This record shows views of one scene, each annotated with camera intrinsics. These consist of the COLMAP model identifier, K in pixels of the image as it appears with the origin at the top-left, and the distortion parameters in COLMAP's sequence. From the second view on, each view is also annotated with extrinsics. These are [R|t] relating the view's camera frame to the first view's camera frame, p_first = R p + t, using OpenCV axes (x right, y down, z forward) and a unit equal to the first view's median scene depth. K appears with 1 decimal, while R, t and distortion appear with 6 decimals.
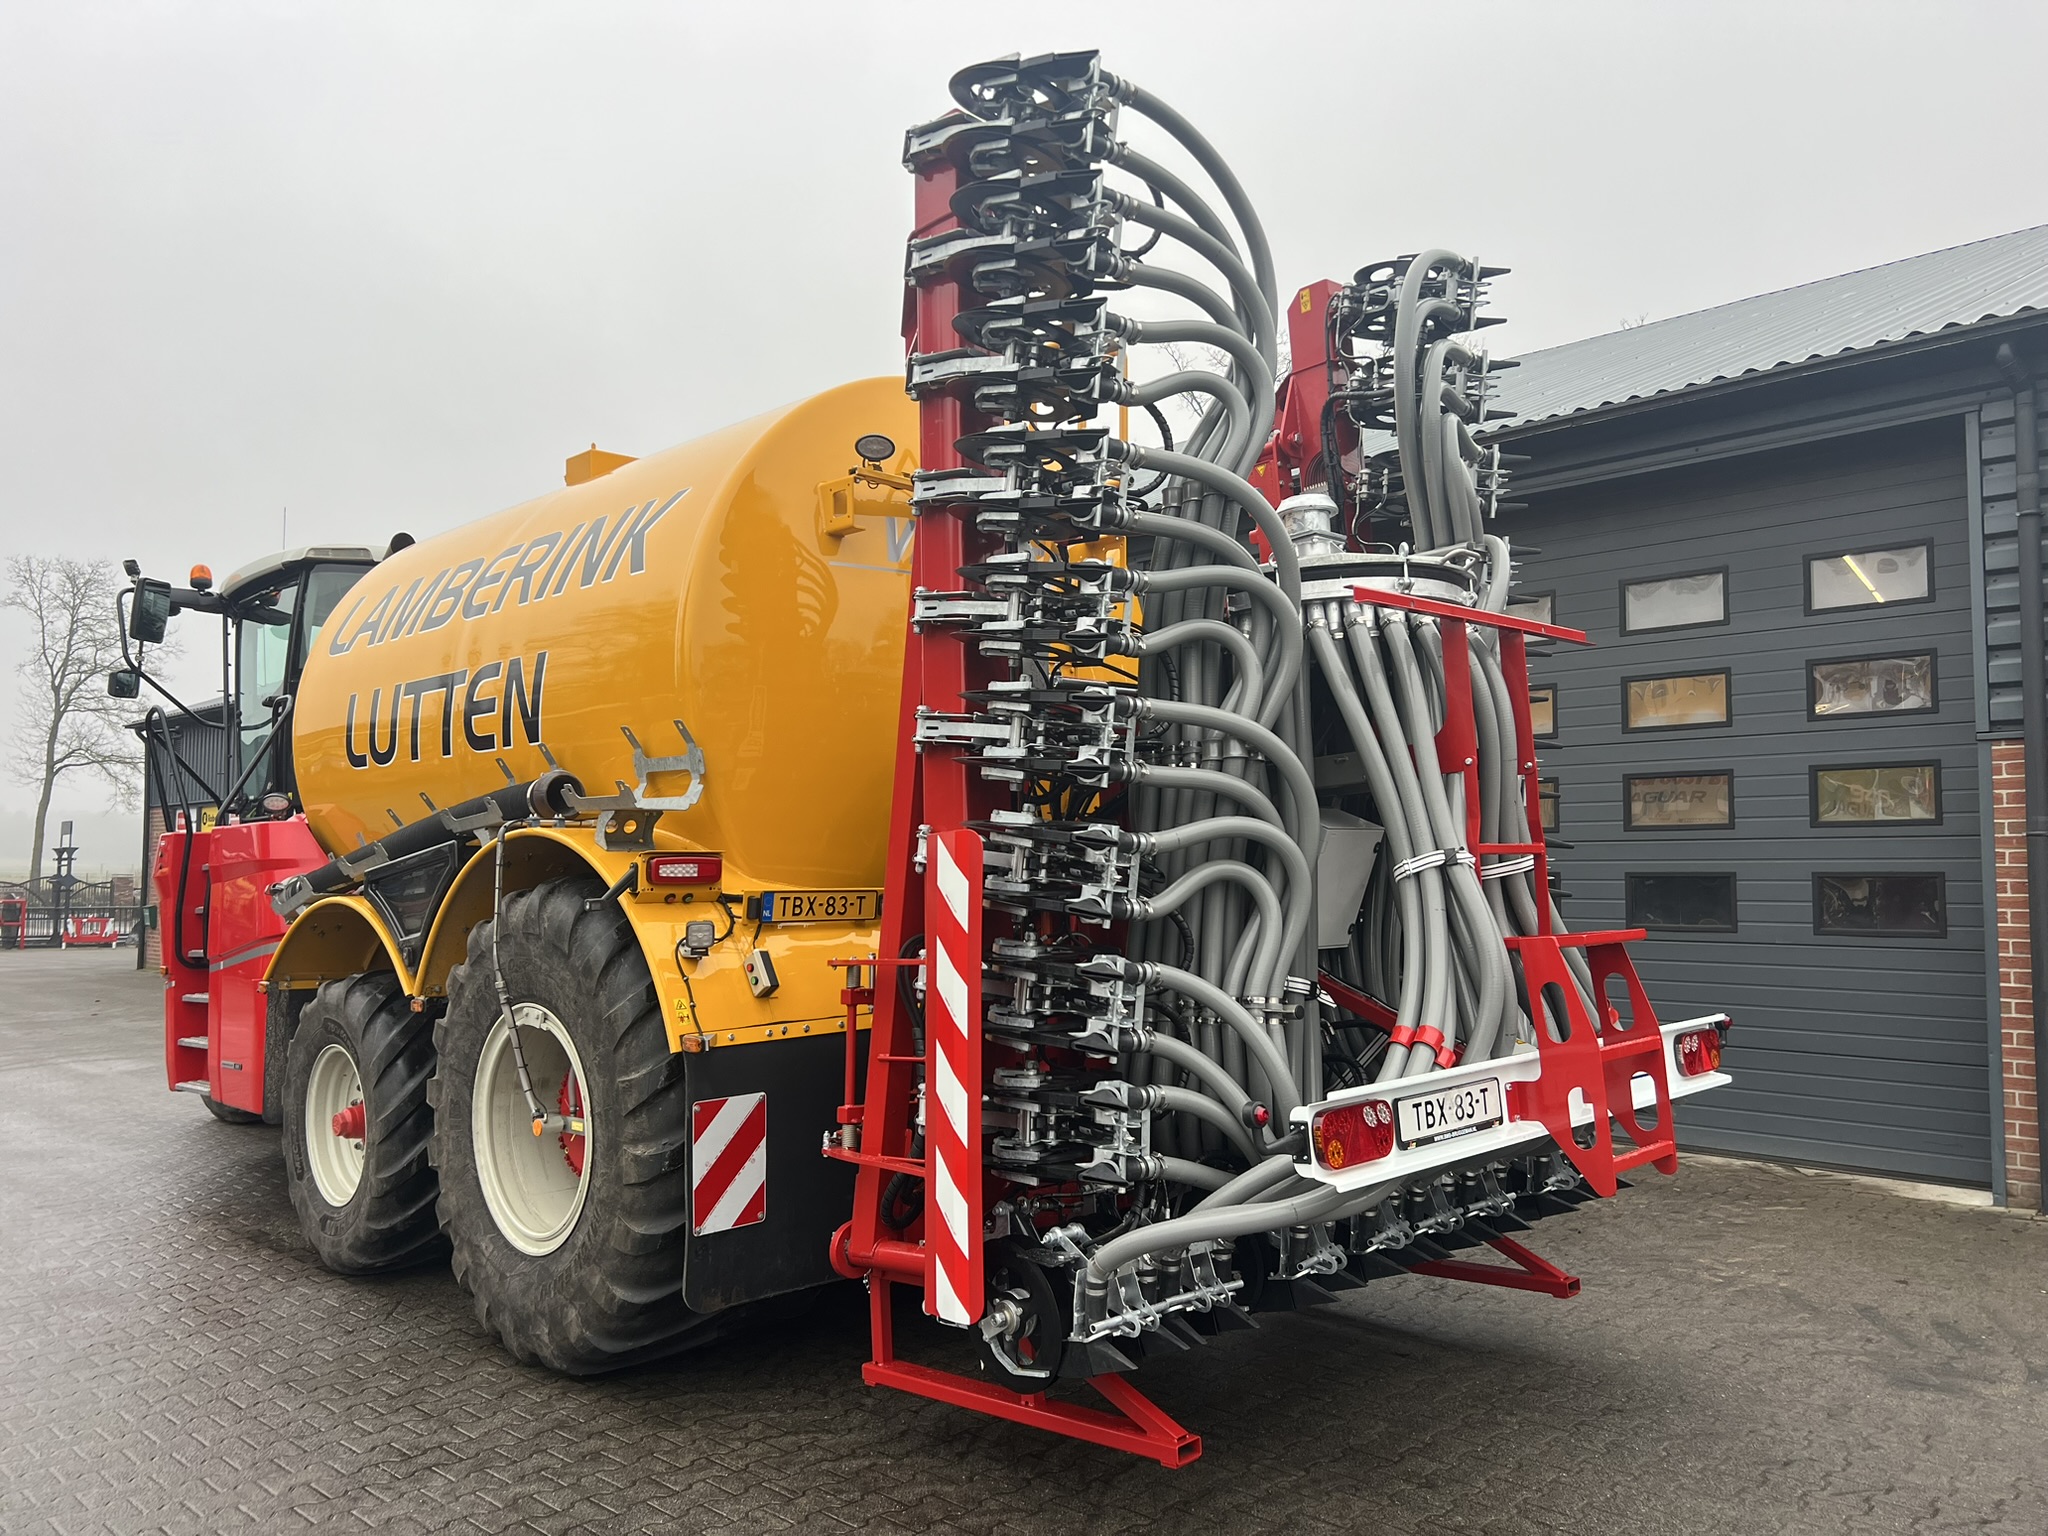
lens RADIAL K [[1543.2, 0, 1026.1], [0, 1543.2, 773.5], [0, 0, 1]] dist [0.048024, -0.052187]
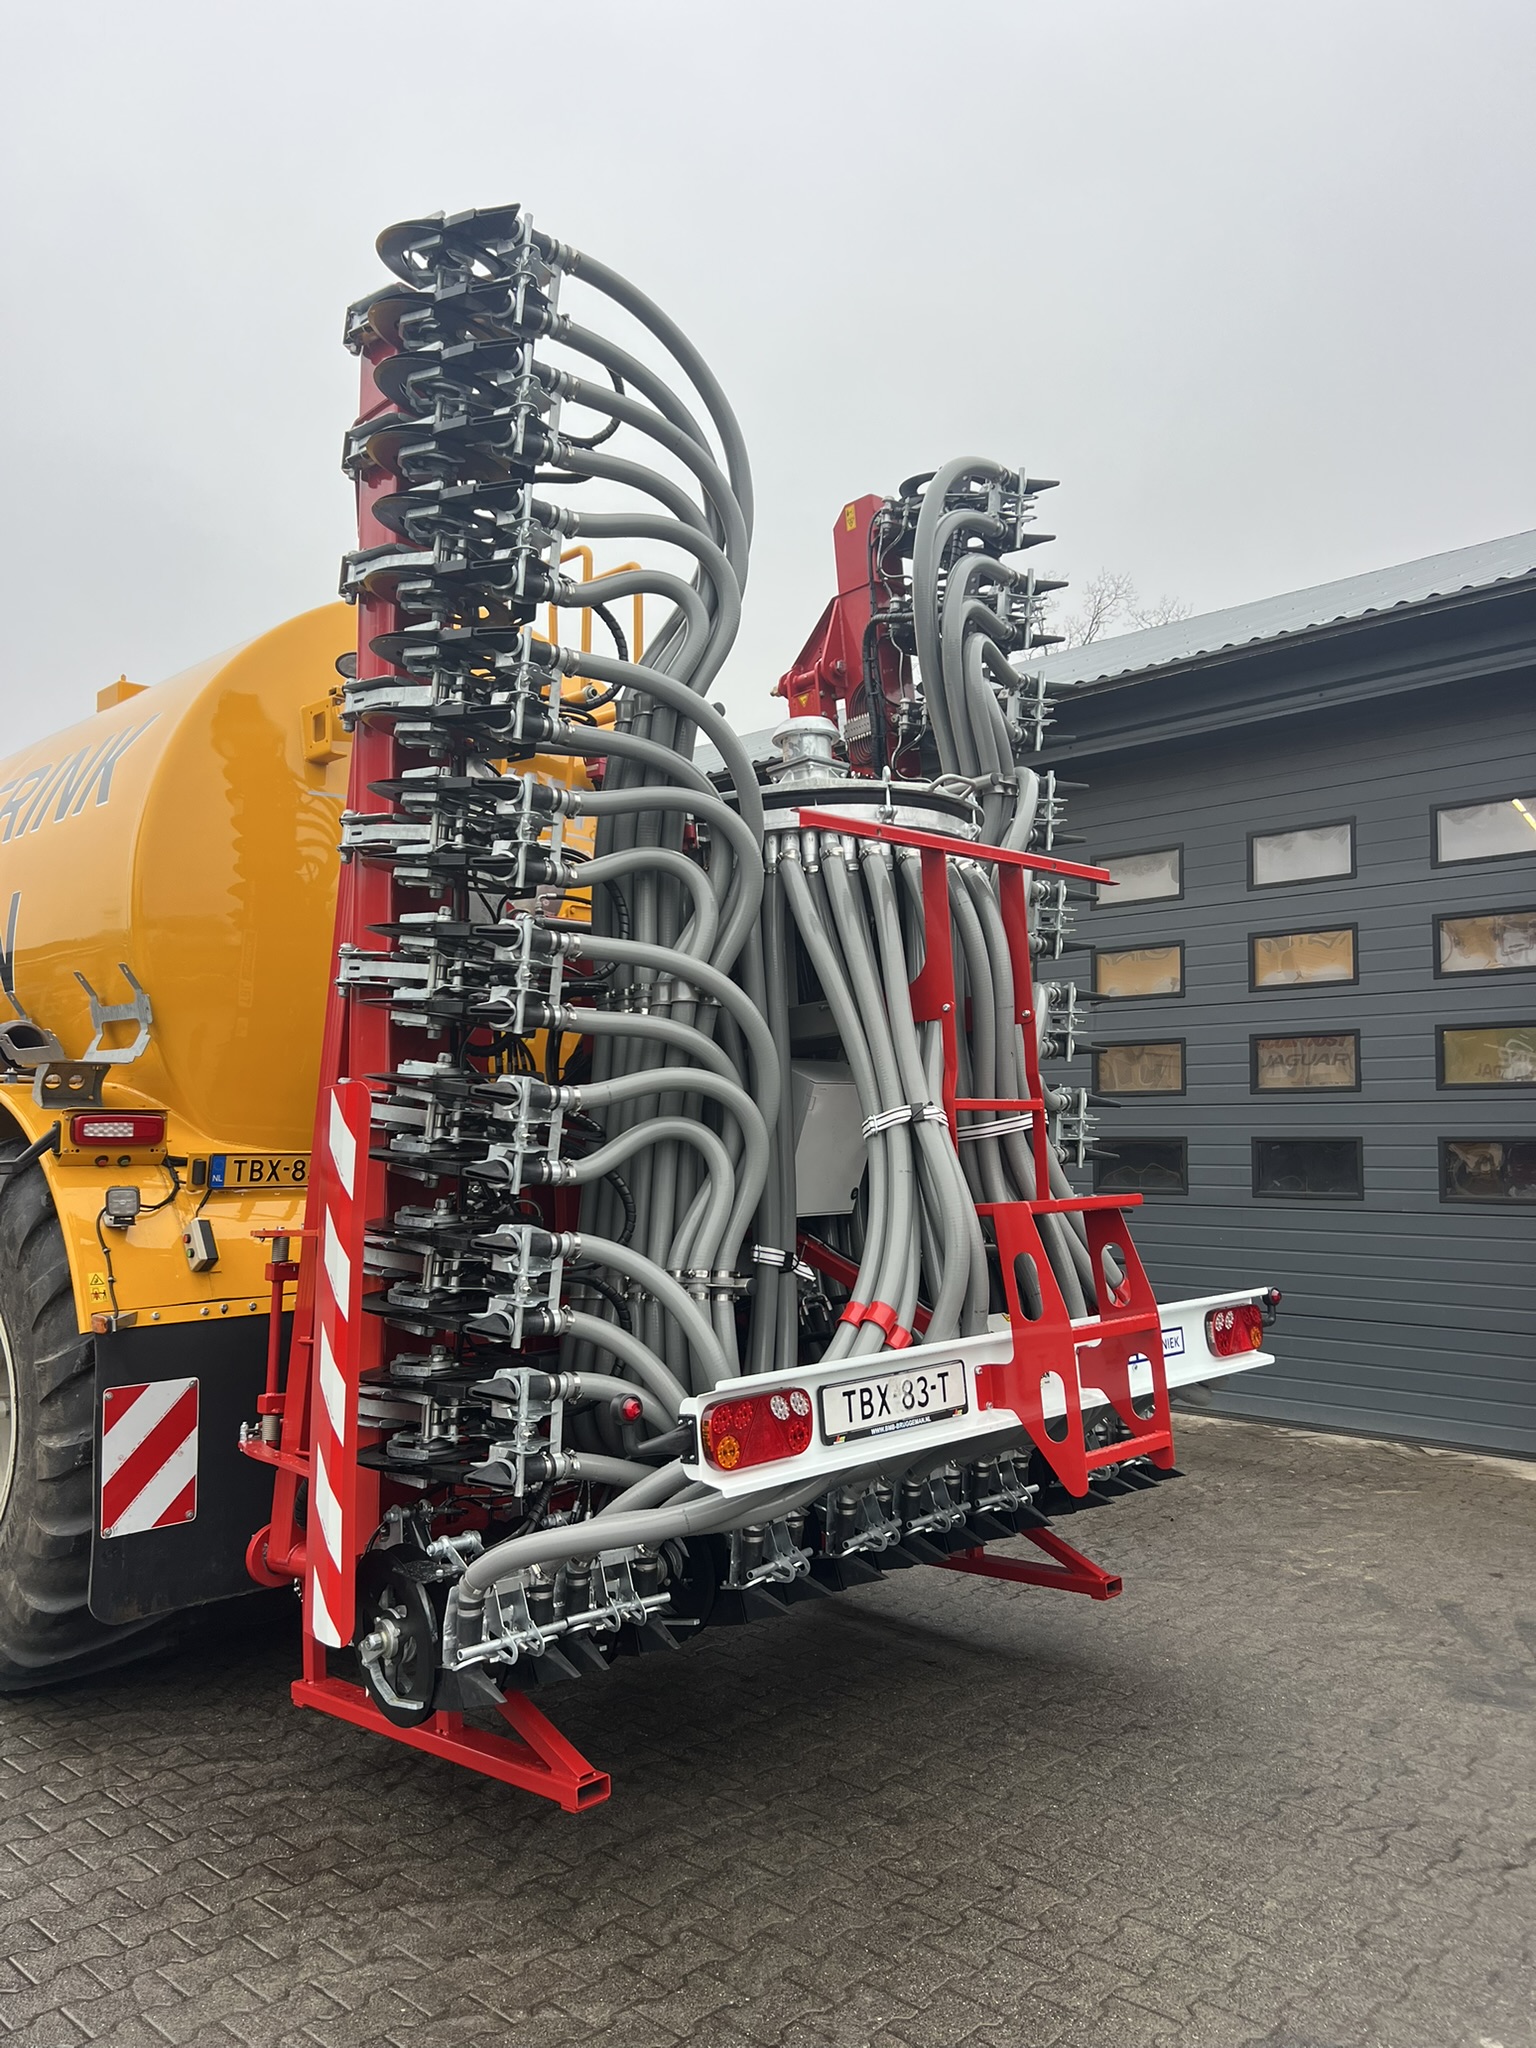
lens RADIAL K [[1543.2, 0, 771.4], [0, 1543.2, 1024.0], [0, 0, 1]] dist [0.048024, -0.052187]
pose [[0.999918, 0.002394, 0.012603, 0.166856], [-0.002250, 0.999932, -0.011458, 0.012278], [-0.012629, 0.011428, 0.999855, 0.103142]]
